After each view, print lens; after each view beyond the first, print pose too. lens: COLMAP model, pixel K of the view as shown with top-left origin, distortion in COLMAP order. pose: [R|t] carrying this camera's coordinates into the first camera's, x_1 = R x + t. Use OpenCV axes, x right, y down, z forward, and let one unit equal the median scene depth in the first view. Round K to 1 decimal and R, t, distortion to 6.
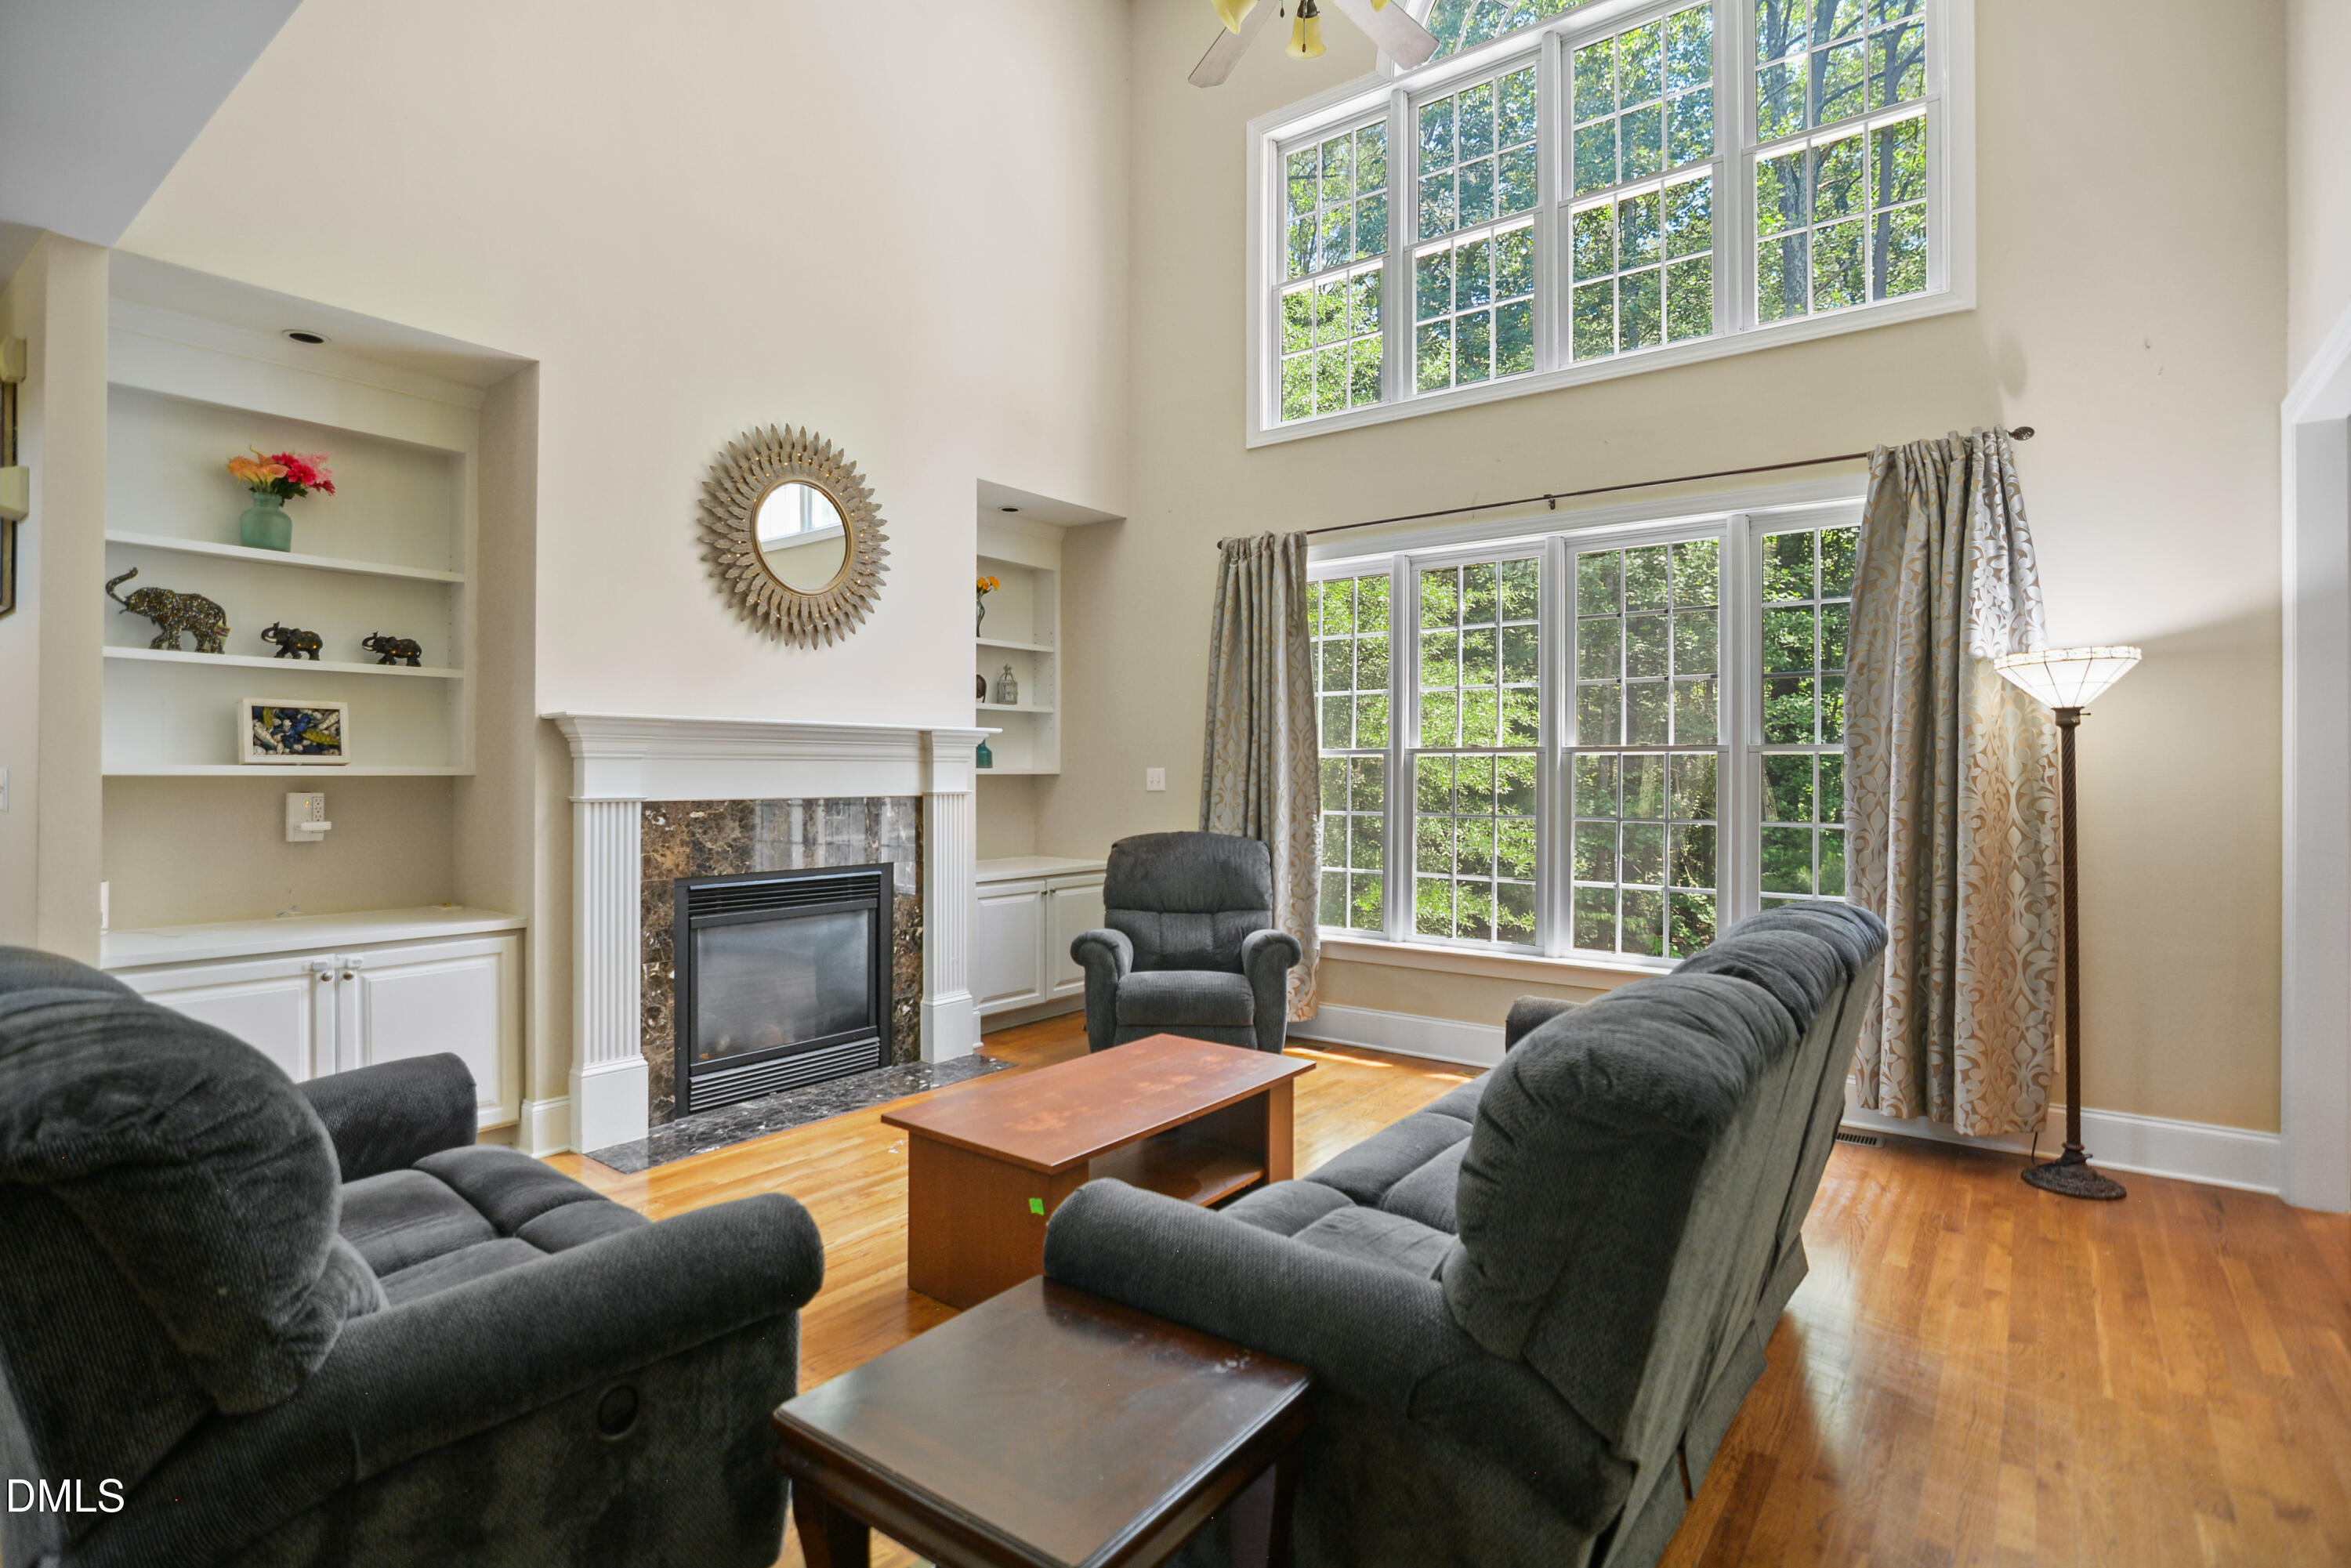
lens RADIAL K [[1168.6, 0, 1164.6], [0, 1168.6, 769.8], [0, 0, 1]] dist [-0.032548, 0.010139]
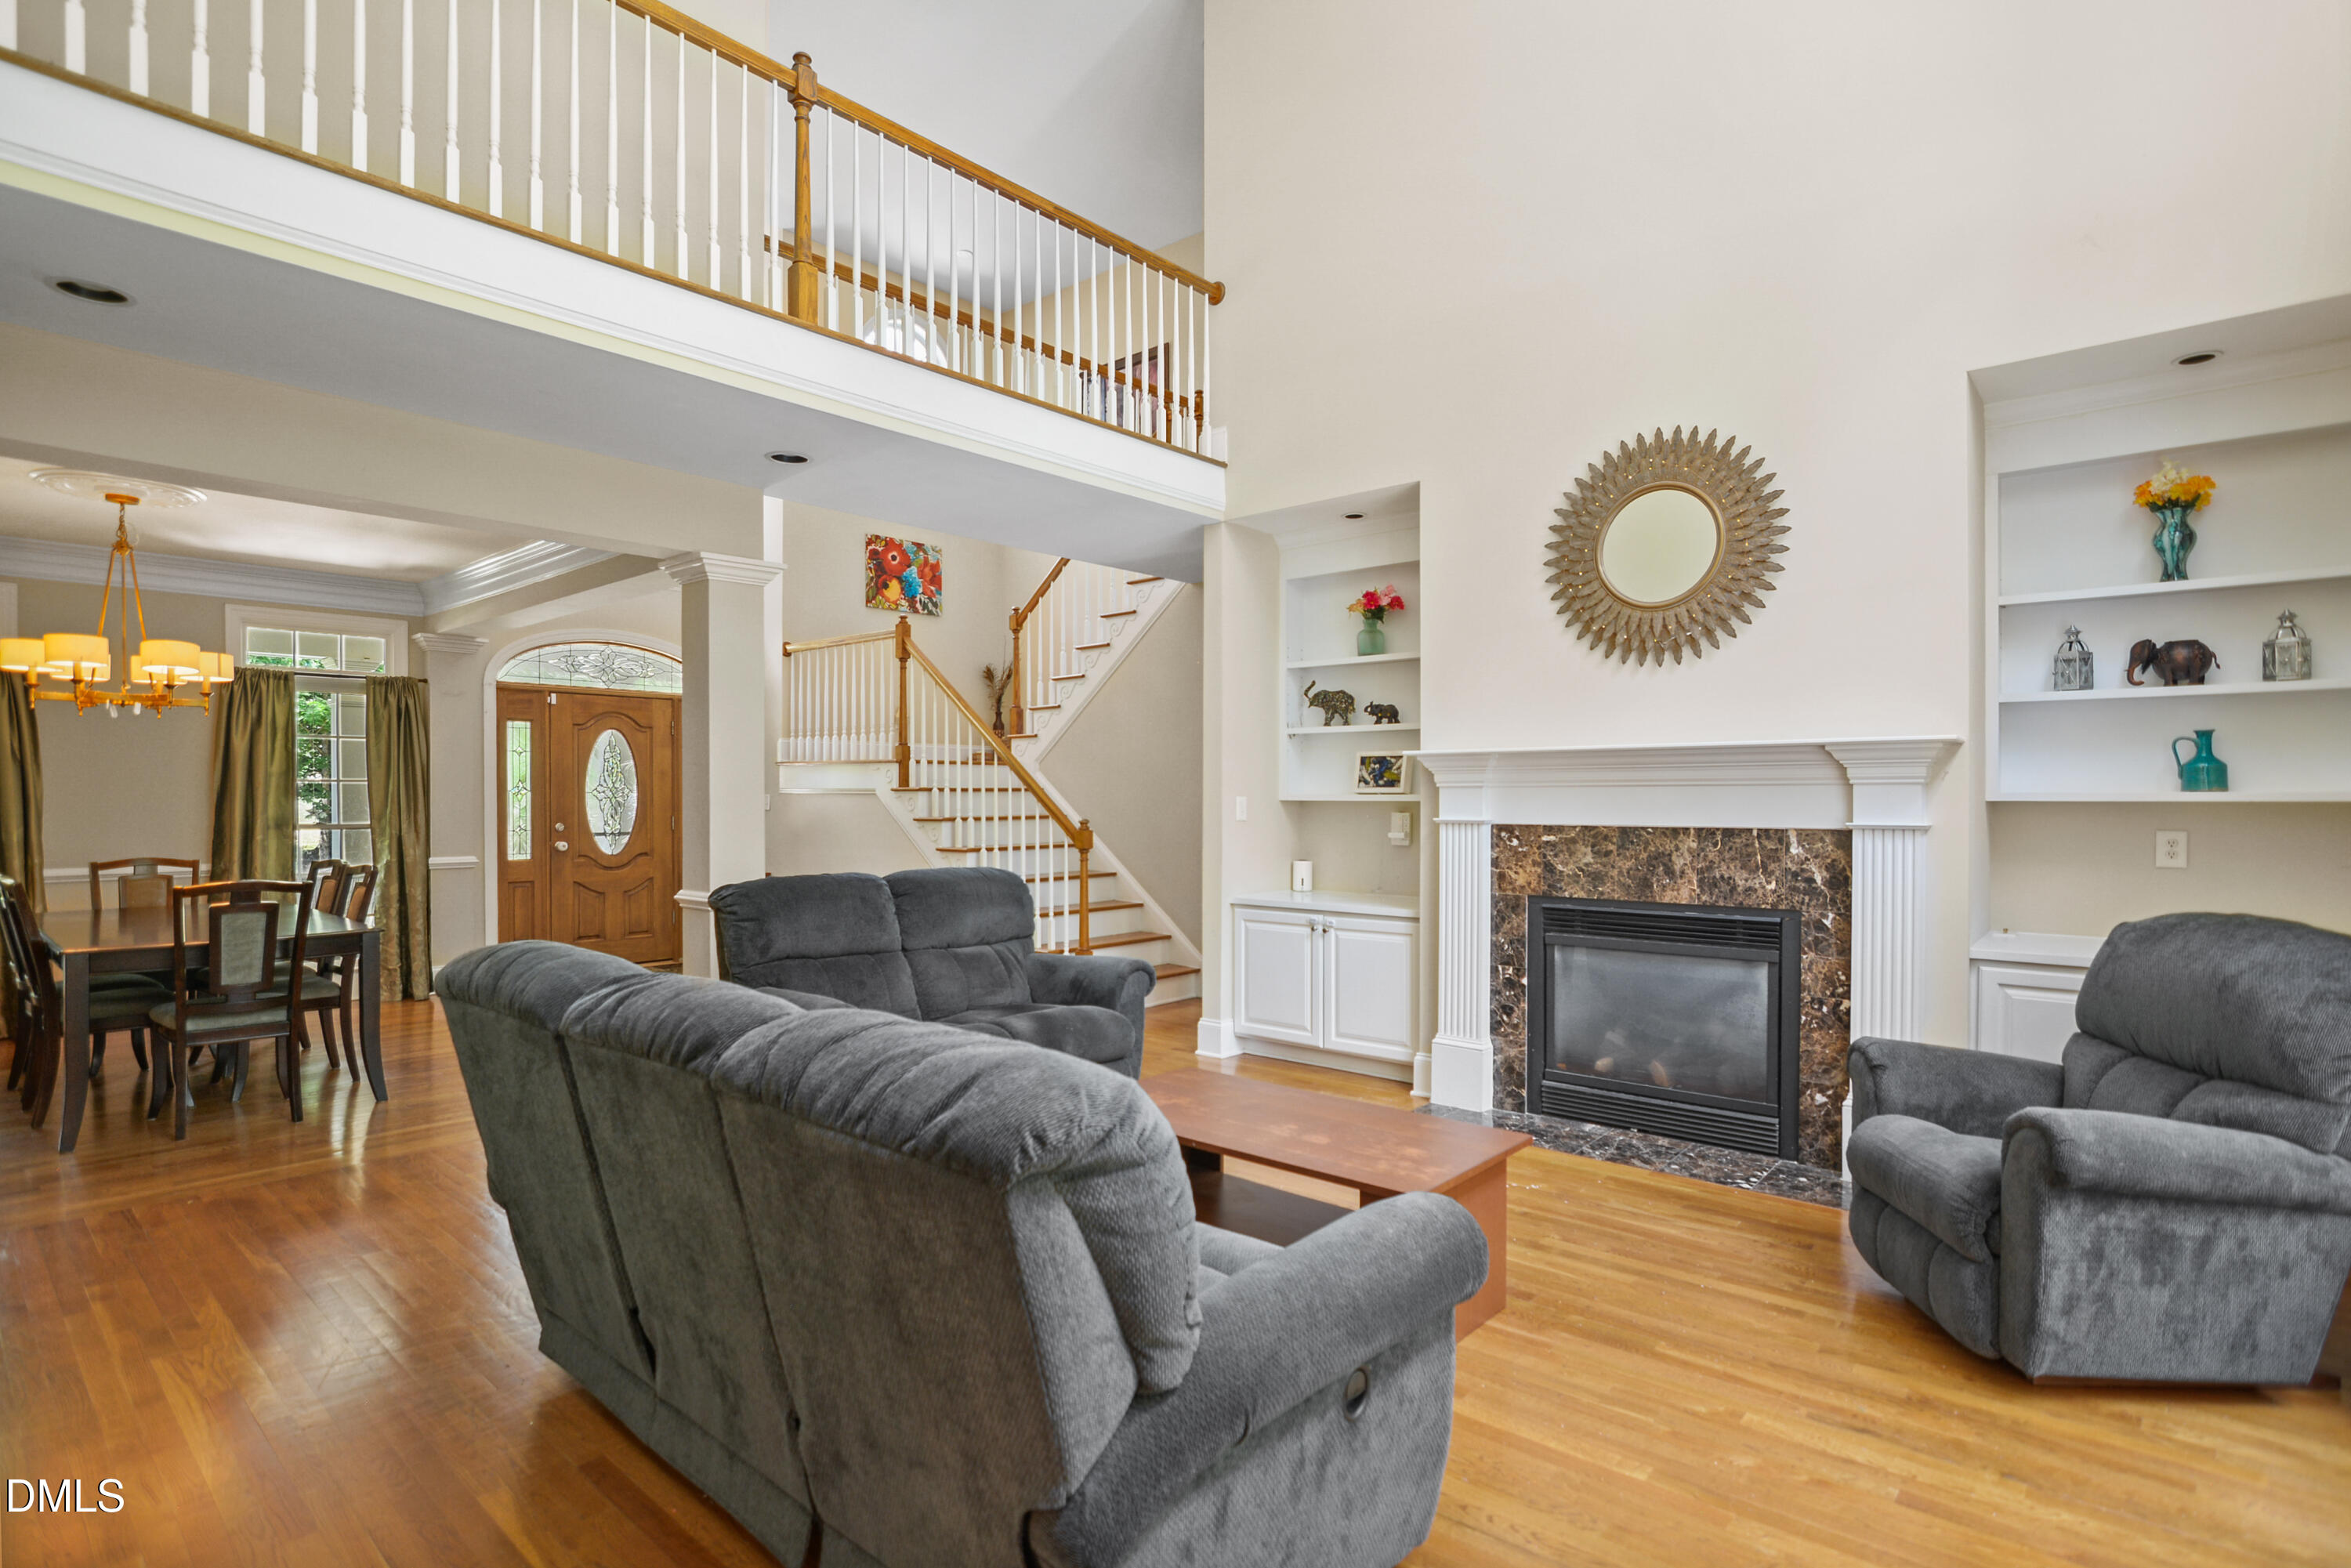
lens RADIAL K [[1168.6, 0, 1175.3], [0, 1168.6, 816.2], [0, 0, 1]] dist [-0.032548, 0.010139]
pose [[-0.073001, 0.015169, -0.997217, 0.698124], [0.003039, 0.999883, 0.014987, 0.001121], [0.997327, -0.001936, -0.073038, 0.737146]]
